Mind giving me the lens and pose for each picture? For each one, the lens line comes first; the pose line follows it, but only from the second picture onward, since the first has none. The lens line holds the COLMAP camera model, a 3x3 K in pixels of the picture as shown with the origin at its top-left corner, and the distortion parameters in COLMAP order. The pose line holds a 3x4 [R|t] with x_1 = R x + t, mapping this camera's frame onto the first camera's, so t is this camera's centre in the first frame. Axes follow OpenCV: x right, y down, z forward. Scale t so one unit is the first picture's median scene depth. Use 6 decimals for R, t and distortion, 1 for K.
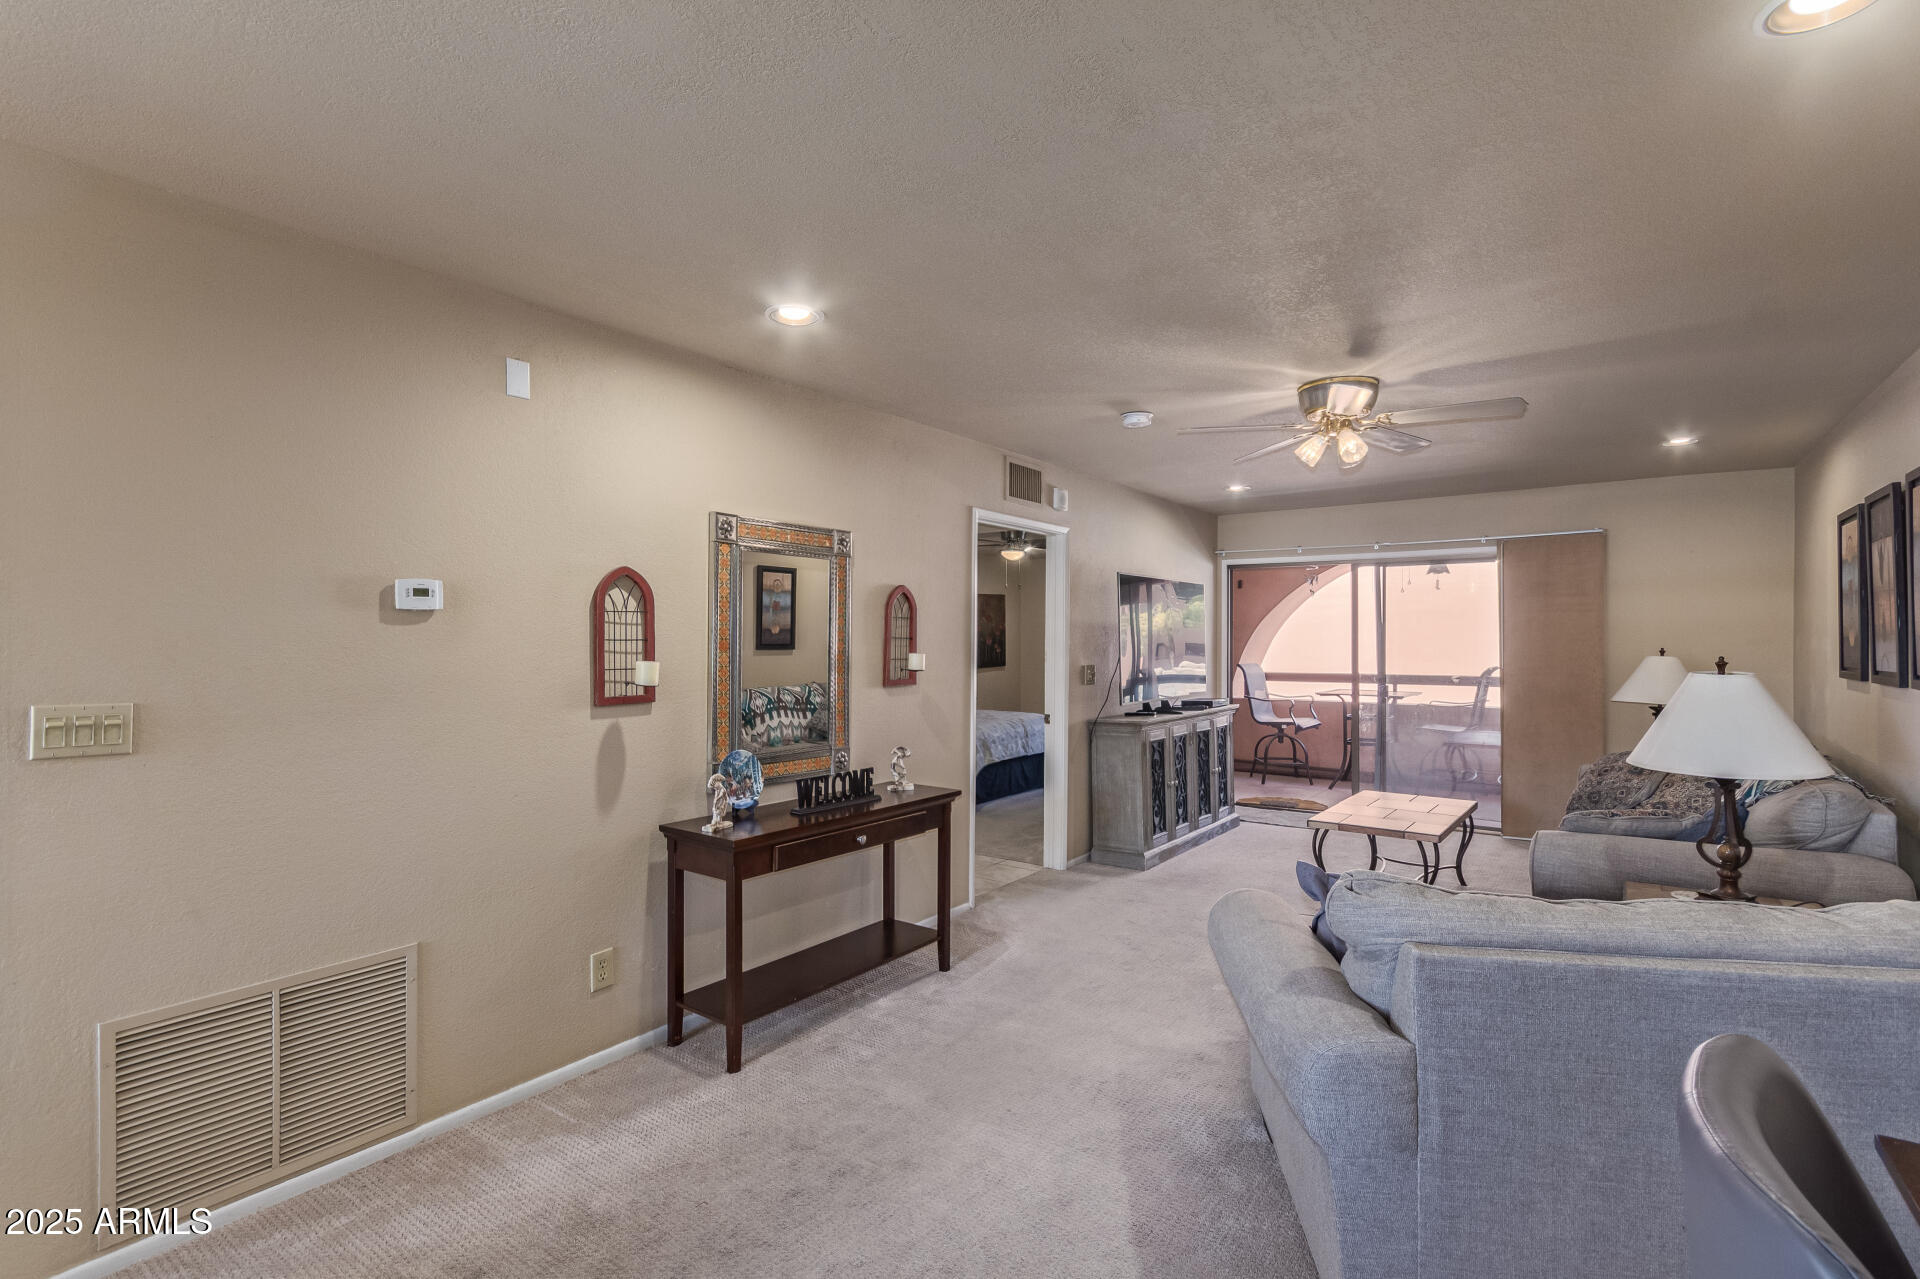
lens RADIAL K [[891.5, 0, 964.8], [0, 891.5, 634.3], [0, 0, 1]] dist [-0.002547, 0.003166]
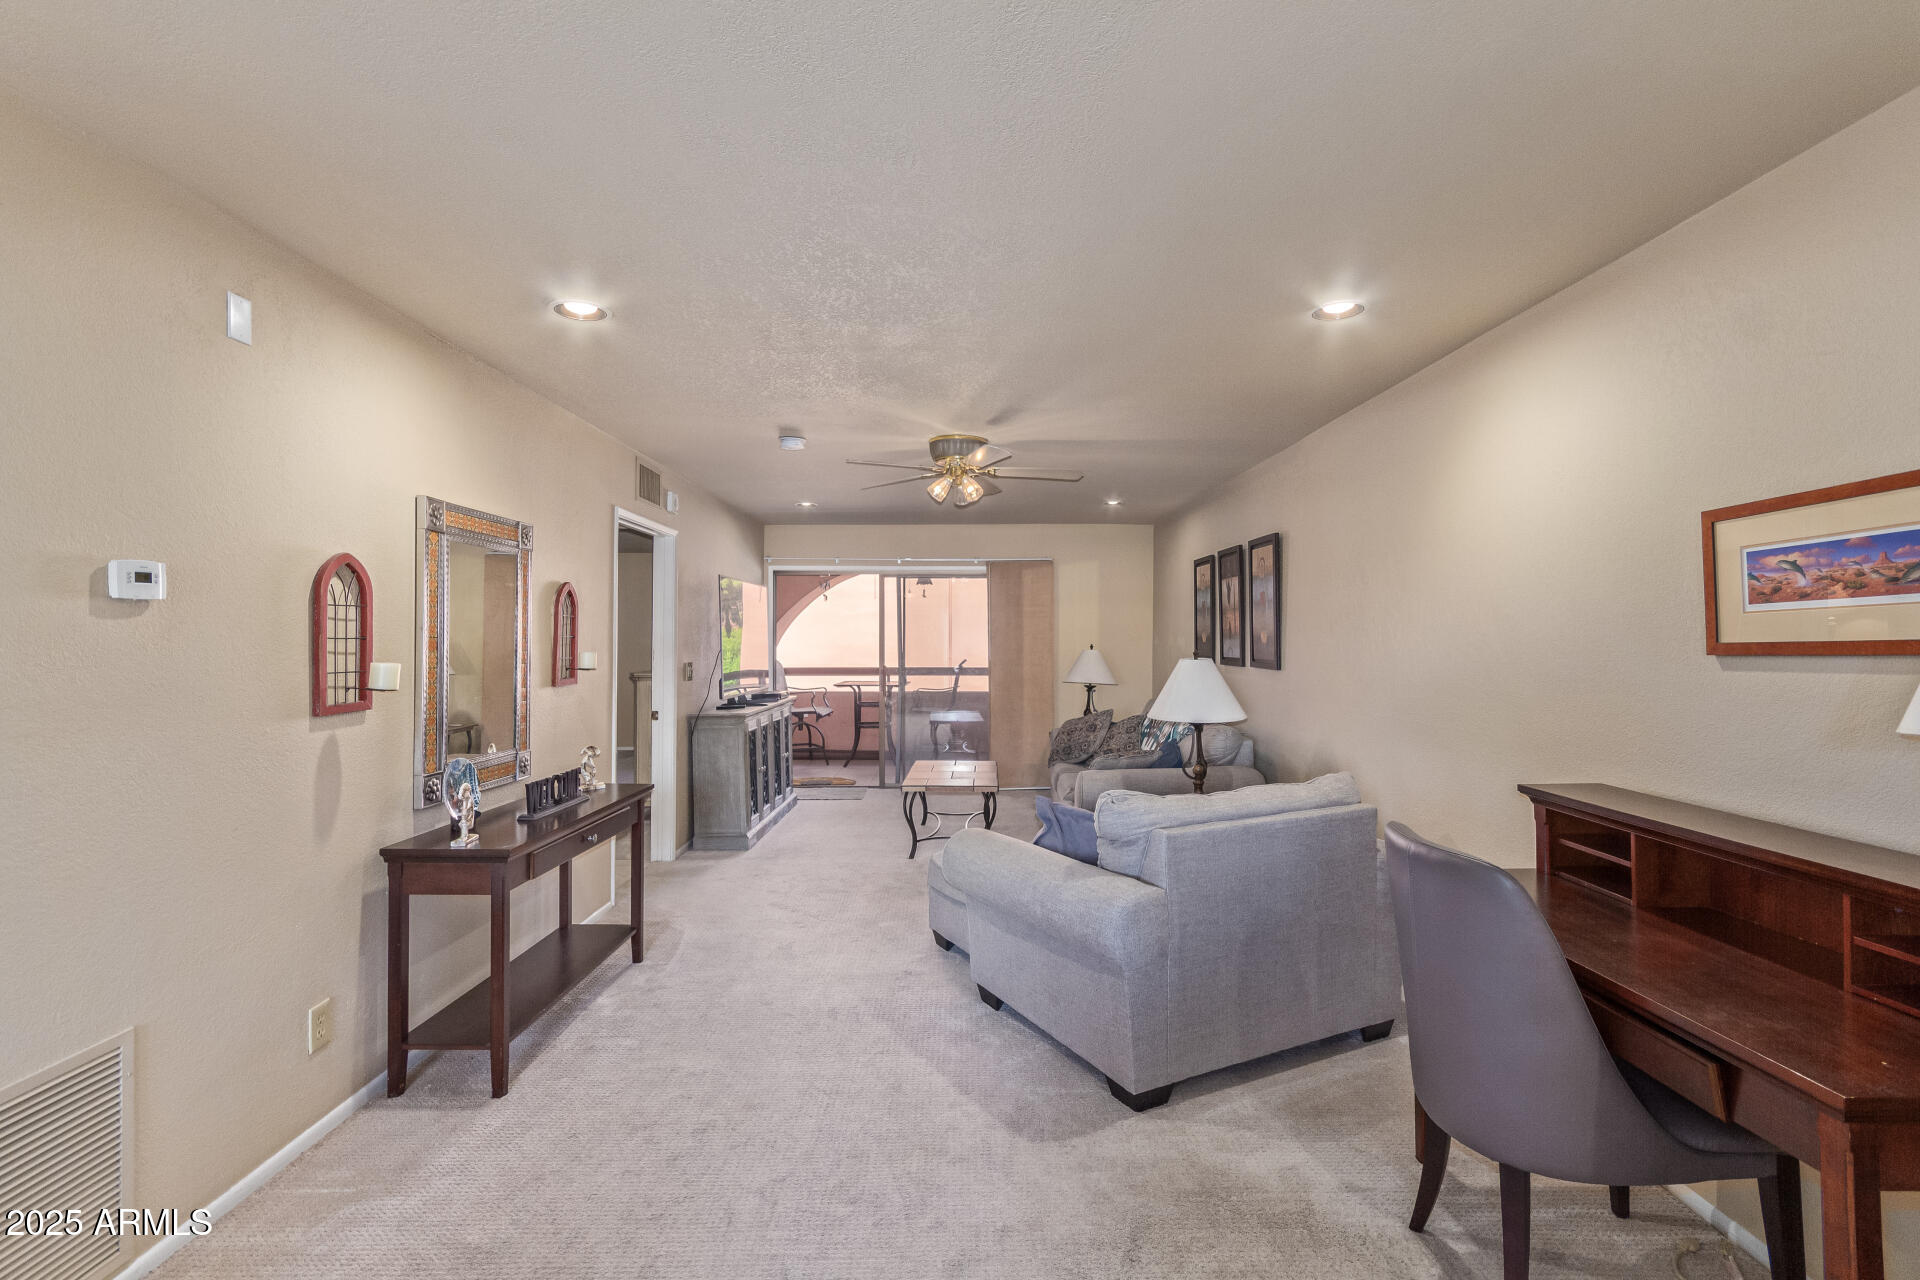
lens RADIAL K [[891.5, 0, 937.6], [0, 891.5, 629.7], [0, 0, 1]] dist [-0.002547, 0.003166]
pose [[0.813533, 0.005835, 0.581490, -0.390404], [-0.003859, 0.999982, -0.004636, -0.000214], [-0.581507, 0.001527, 0.813540, -0.035474]]
